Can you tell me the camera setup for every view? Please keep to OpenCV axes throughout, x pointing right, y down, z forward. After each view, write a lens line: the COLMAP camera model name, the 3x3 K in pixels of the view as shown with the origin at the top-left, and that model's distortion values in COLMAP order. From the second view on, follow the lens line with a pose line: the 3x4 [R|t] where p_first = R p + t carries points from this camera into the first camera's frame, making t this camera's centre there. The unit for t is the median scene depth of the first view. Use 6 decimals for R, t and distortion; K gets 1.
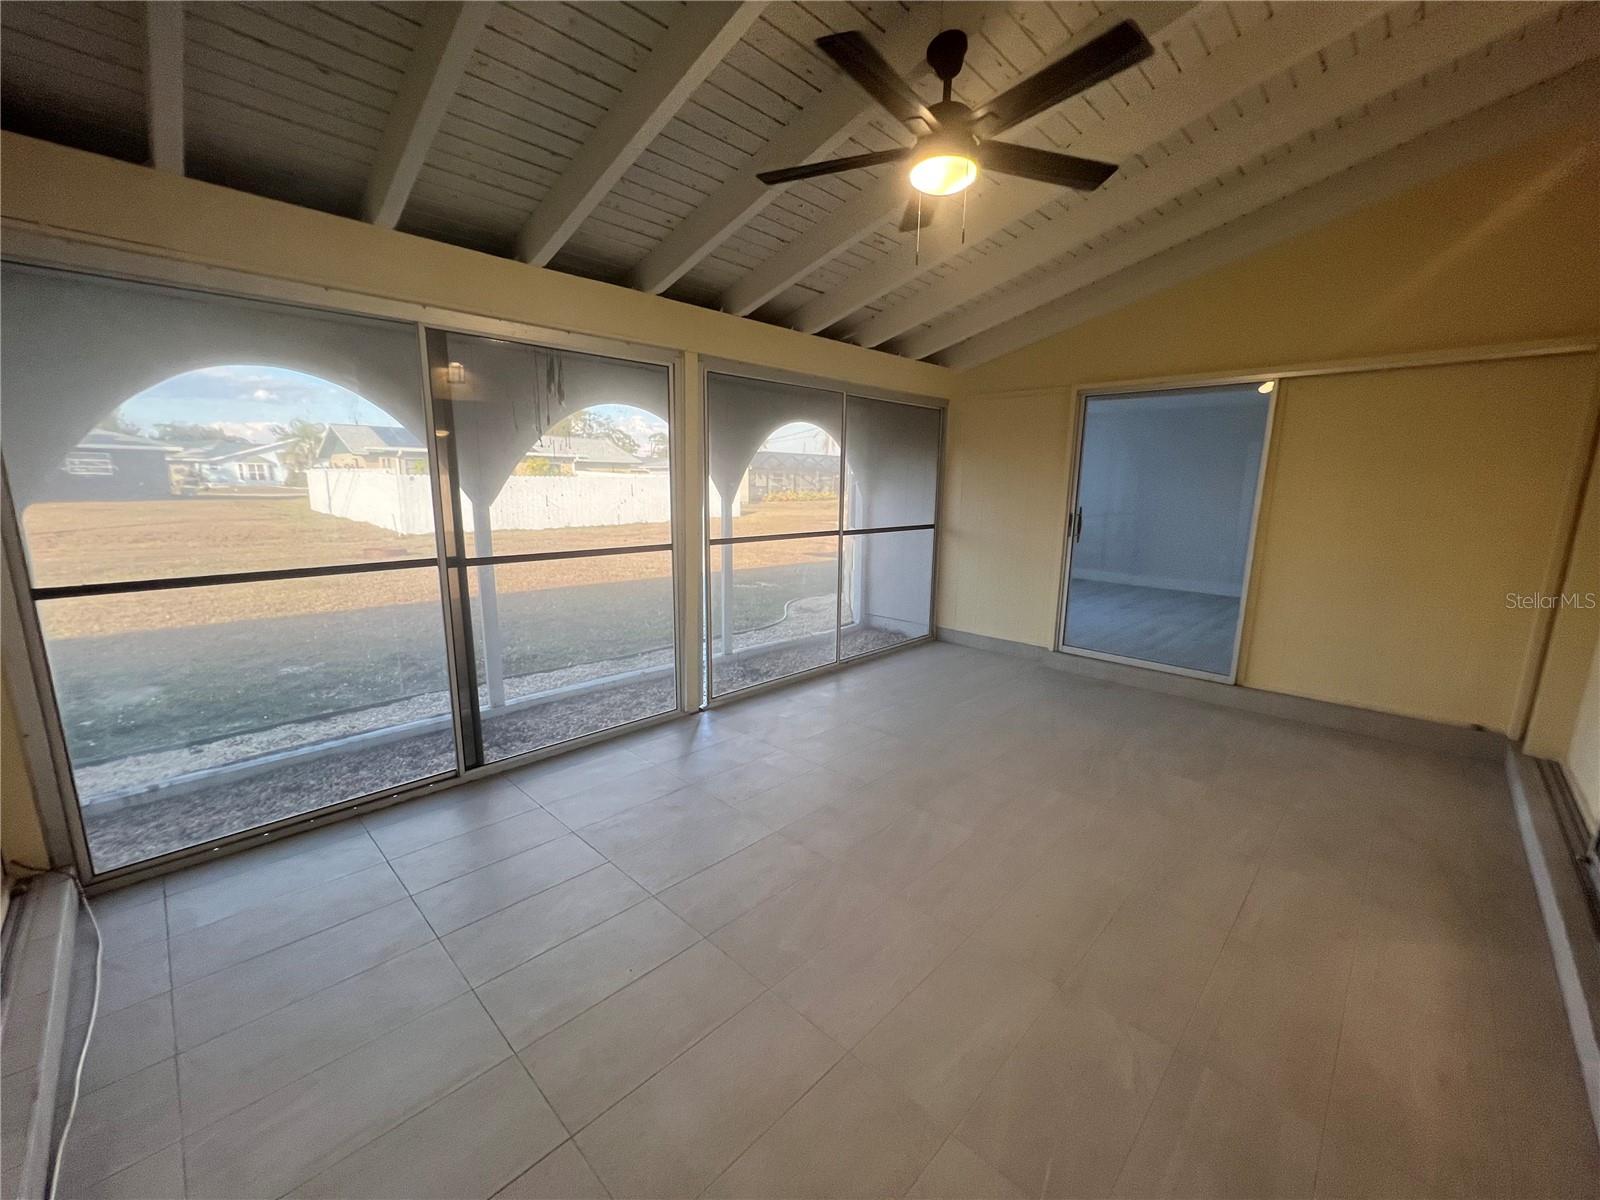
lens RADIAL K [[639.2, 0, 800.5], [0, 639.2, 605.1], [0, 0, 1]] dist [0.001222, -0.000776]
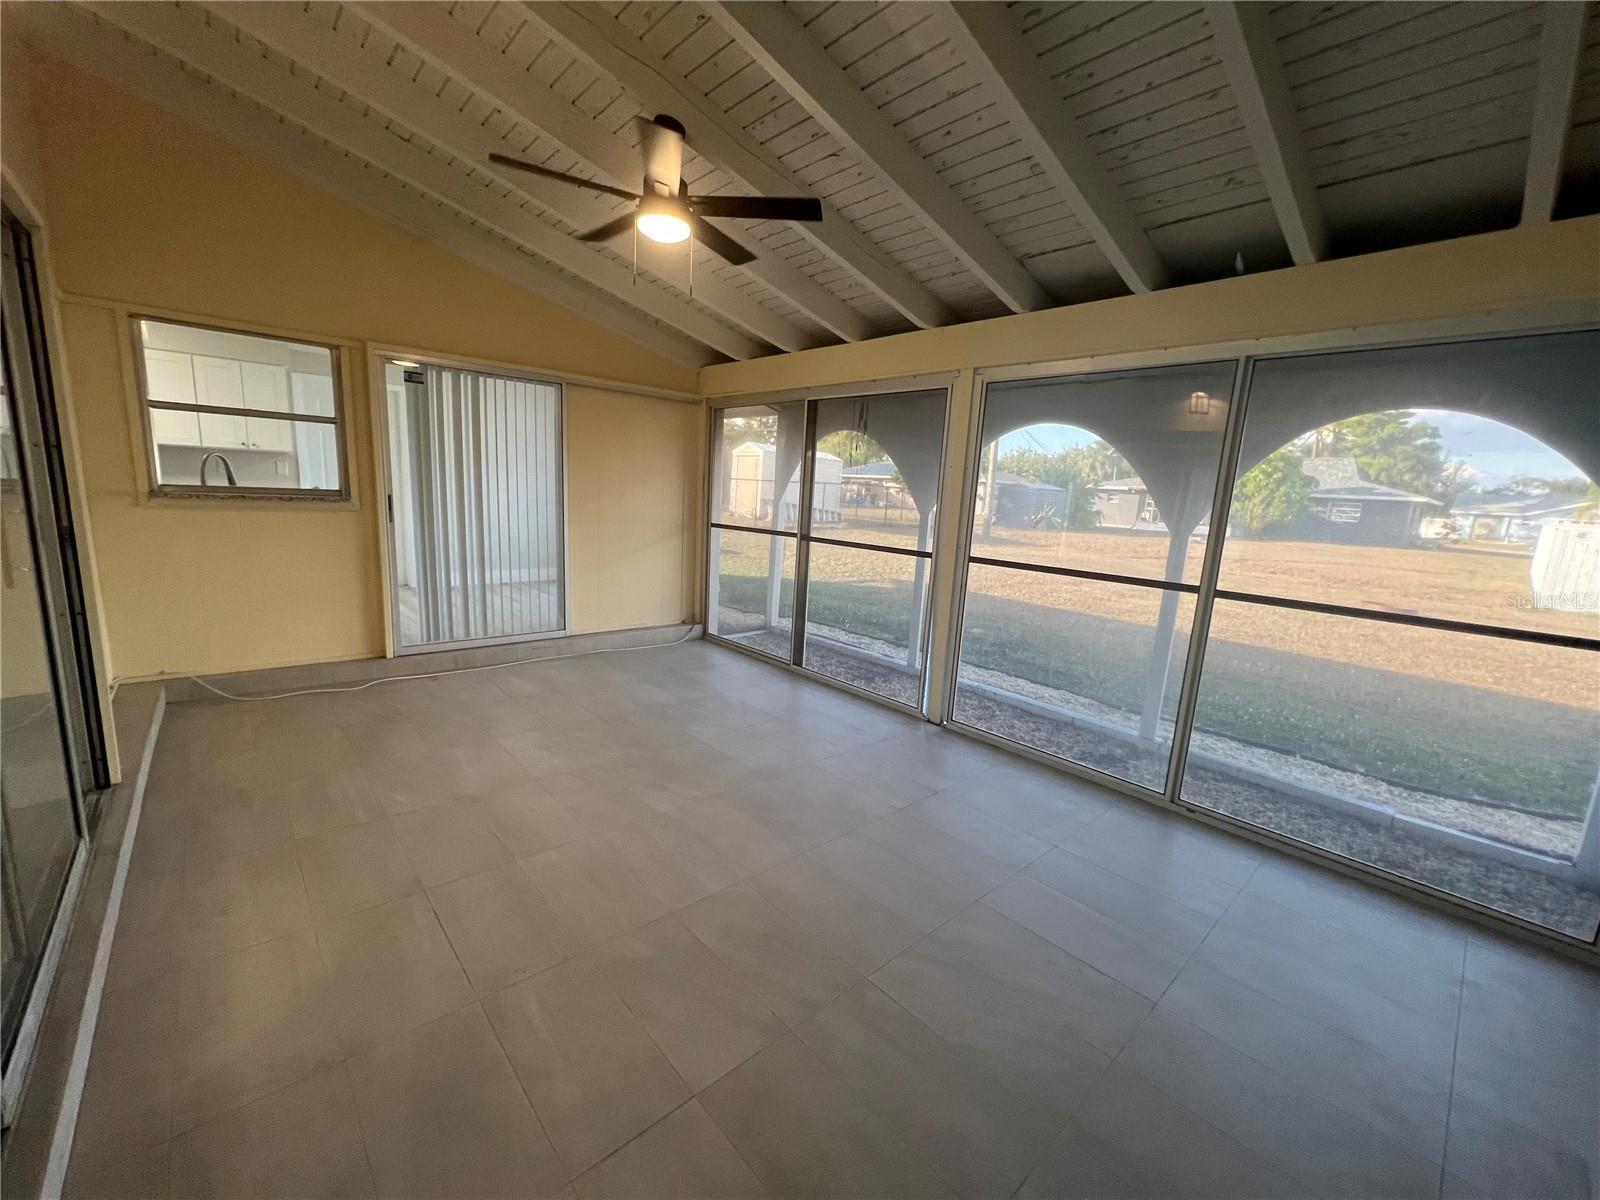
lens RADIAL K [[639.2, 0, 800.3], [0, 639.2, 601.6], [0, 0, 1]] dist [0.001222, -0.000776]
pose [[-0.056496, 0.158349, -0.985766, 0.795410], [-0.245468, 0.954833, 0.167449, -0.129572], [0.967757, 0.251434, -0.015074, 0.747329]]
